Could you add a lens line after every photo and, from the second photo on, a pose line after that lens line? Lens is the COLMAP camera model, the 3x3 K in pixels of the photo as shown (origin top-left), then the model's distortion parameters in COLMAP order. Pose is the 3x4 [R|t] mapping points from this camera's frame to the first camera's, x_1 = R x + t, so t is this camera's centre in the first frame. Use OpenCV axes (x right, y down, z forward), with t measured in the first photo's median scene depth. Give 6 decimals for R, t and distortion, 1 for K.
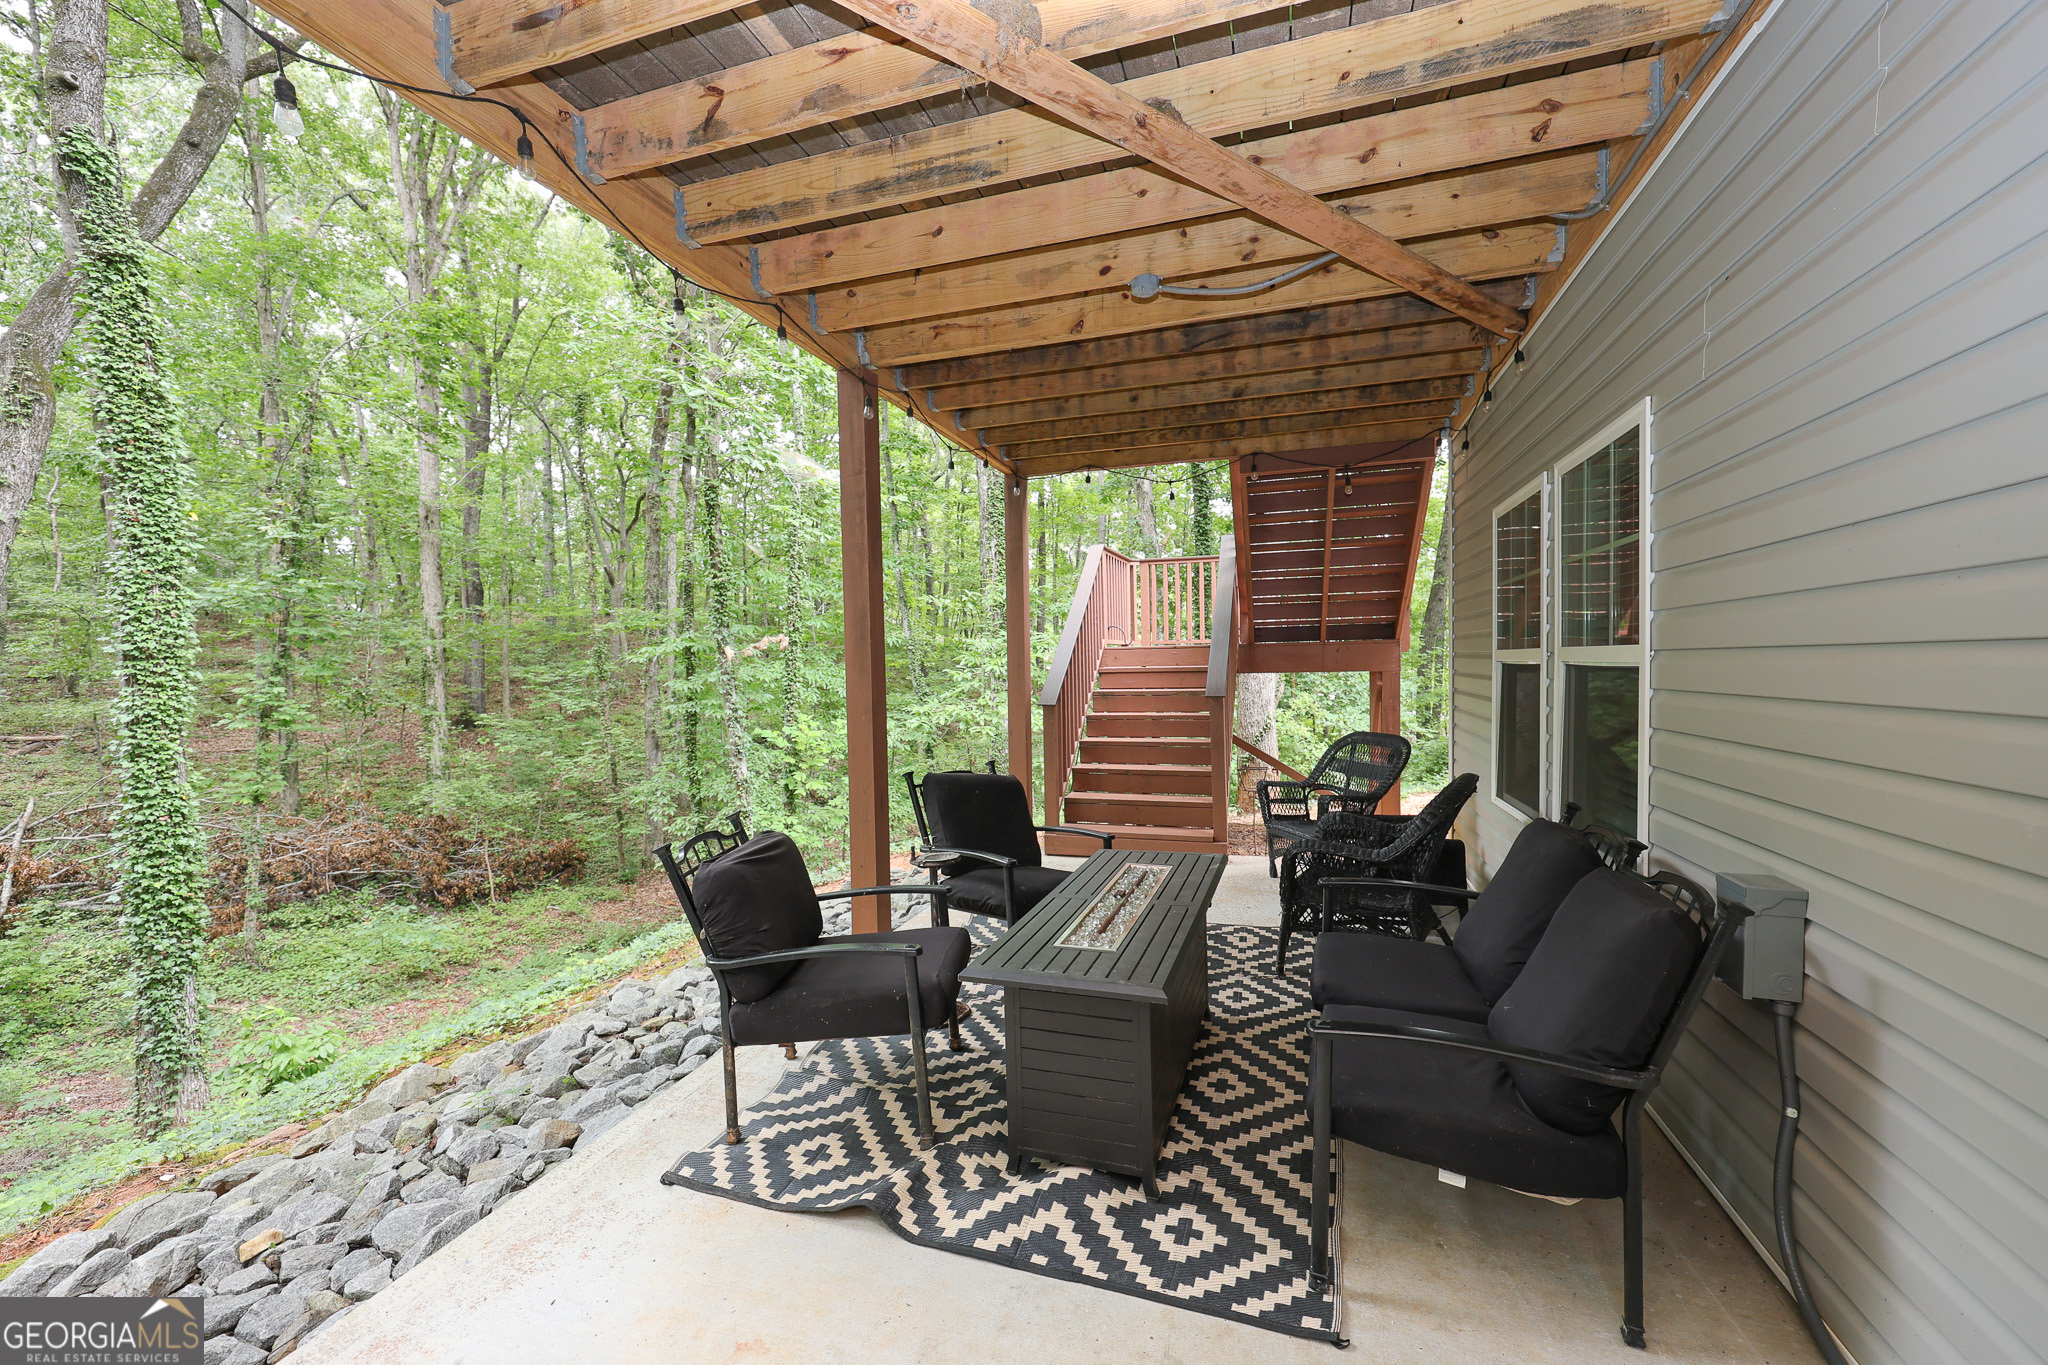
lens RADIAL K [[829.7, 0, 1011.7], [0, 829.7, 683.2], [0, 0, 1]] dist [0.001670, -0.000020]
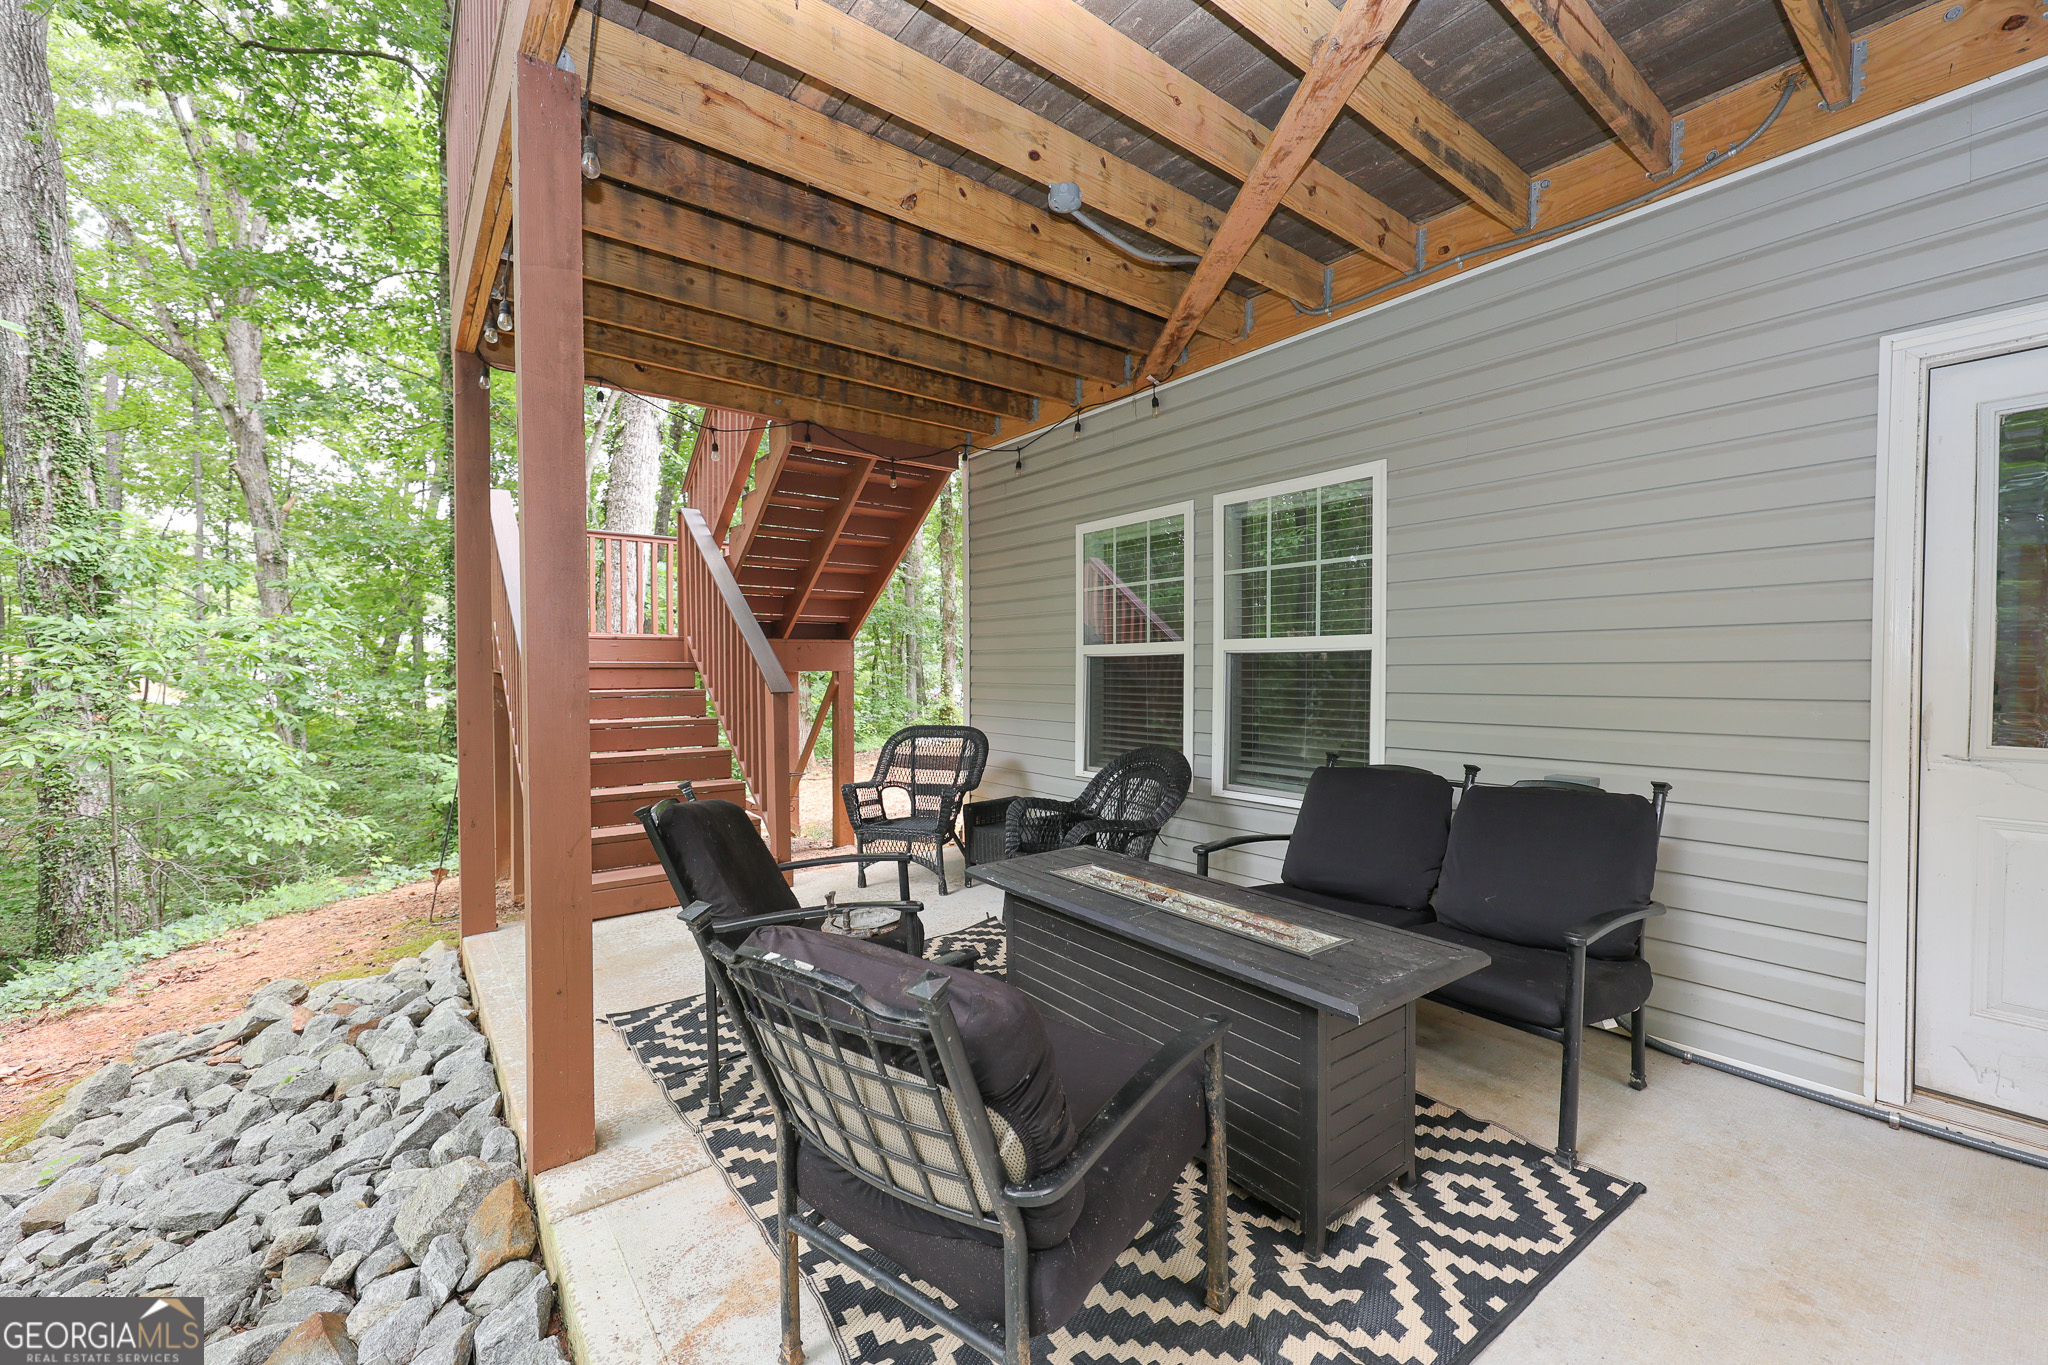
lens RADIAL K [[829.7, 0, 1018.2], [0, 829.7, 684.4], [0, 0, 1]] dist [0.001670, -0.000020]
pose [[0.556230, 0.005659, 0.831009, -0.903764], [0.010387, 0.999851, -0.013761, 0.061405], [-0.830964, 0.016286, 0.556088, 0.875465]]
